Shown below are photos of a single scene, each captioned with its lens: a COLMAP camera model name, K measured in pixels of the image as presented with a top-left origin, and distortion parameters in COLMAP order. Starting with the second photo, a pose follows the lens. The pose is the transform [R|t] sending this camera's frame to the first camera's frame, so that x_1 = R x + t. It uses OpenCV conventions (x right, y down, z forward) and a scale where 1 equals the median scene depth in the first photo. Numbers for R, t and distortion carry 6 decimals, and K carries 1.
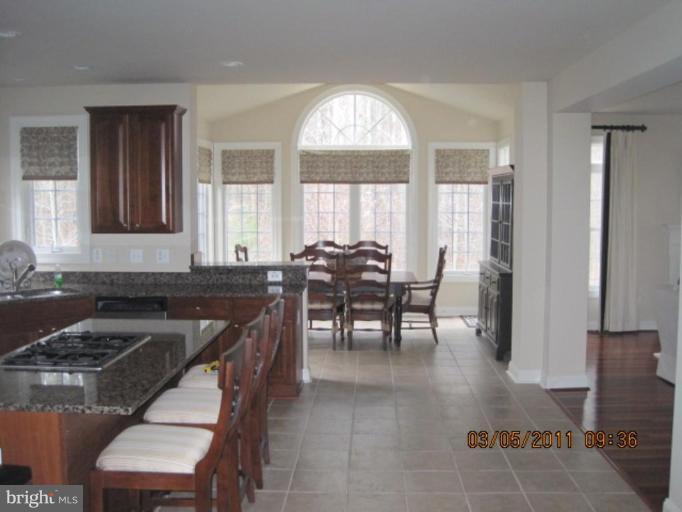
lens RADIAL K [[715.8, 0, 341.6], [0, 715.8, 253.1], [0, 0, 1]] dist [-0.112661, 0.000000]
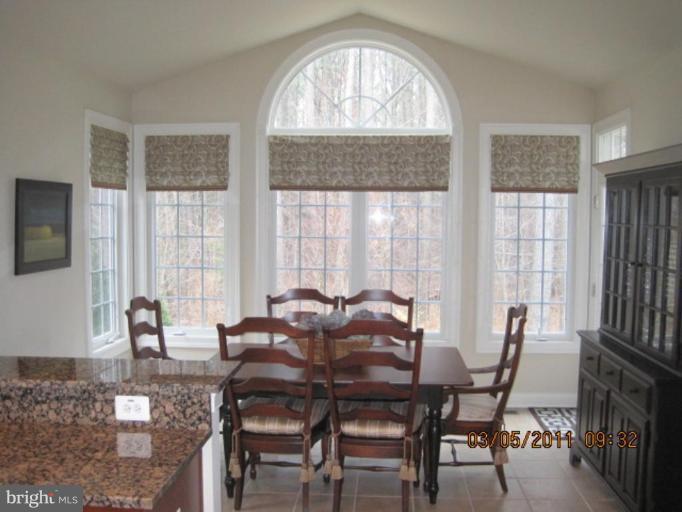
lens RADIAL K [[715.8, 0, 340.2], [0, 715.8, 260.2], [0, 0, 1]] dist [-0.112661, 0.000000]
pose [[0.999507, 0.009343, -0.029982, 0.021661], [-0.009735, 0.999869, -0.012953, -0.030133], [0.029857, 0.013238, 0.999467, 0.395168]]
